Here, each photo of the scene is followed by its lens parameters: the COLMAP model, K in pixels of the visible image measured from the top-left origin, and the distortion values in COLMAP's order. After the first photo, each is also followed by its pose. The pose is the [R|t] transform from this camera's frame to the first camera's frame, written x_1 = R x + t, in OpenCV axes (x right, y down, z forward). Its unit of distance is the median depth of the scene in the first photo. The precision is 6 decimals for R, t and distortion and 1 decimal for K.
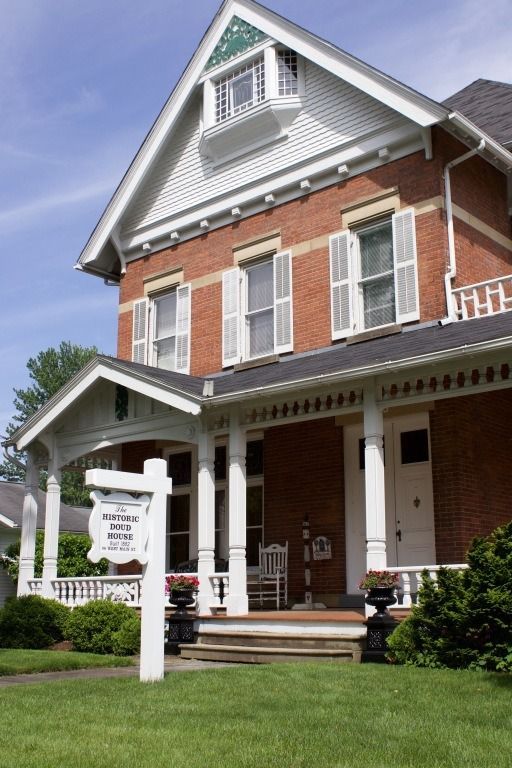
lens RADIAL K [[894.2, 0, 256.0], [0, 894.2, 384.0], [0, 0, 1]] dist [-0.061379, -0.004952]
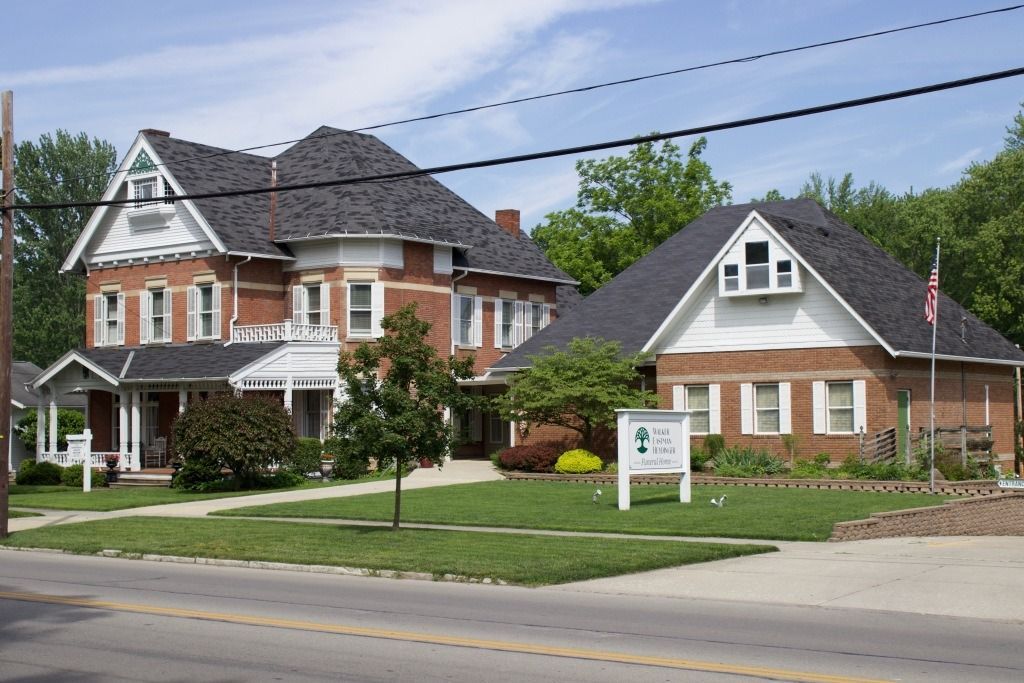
lens RADIAL K [[1534.3, 0, 496.7], [0, 1534.3, 345.2], [0, 0, 1]] dist [-0.008494, 0.058861]
pose [[0.997599, -0.003384, 0.069170, 0.532622], [-0.009840, 0.981746, 0.189942, -0.693347], [-0.068550, -0.190167, 0.979356, -2.437939]]
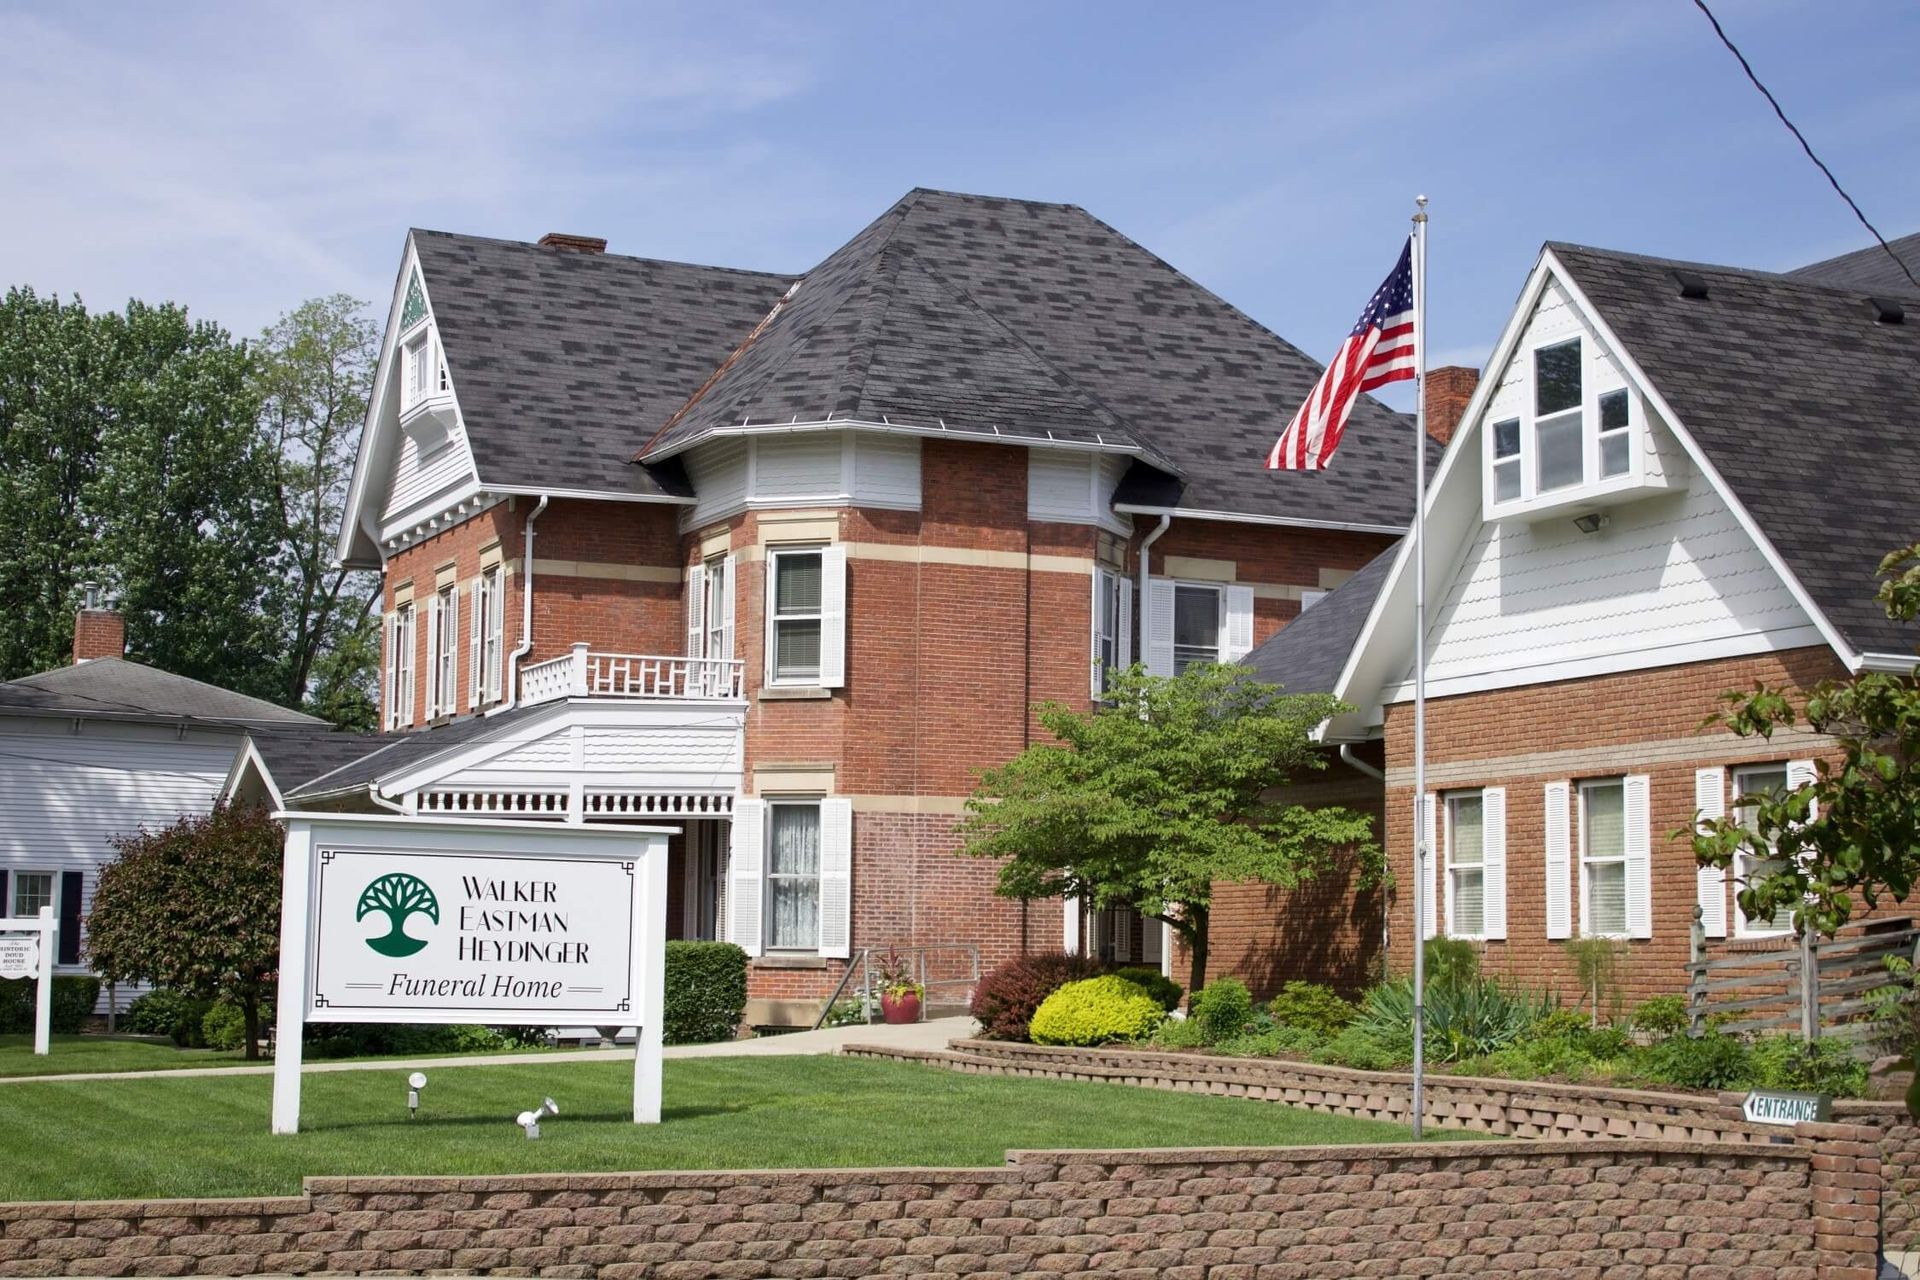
lens RADIAL K [[3085.9, 0, 960.0], [0, 3085.9, 640.0], [0, 0, 1]] dist [0.006382, 0.036207]
pose [[0.912424, -0.032647, -0.407943, 1.681915], [0.087645, 0.989274, 0.116860, -0.407239], [0.399752, -0.142380, 0.905498, -1.465038]]
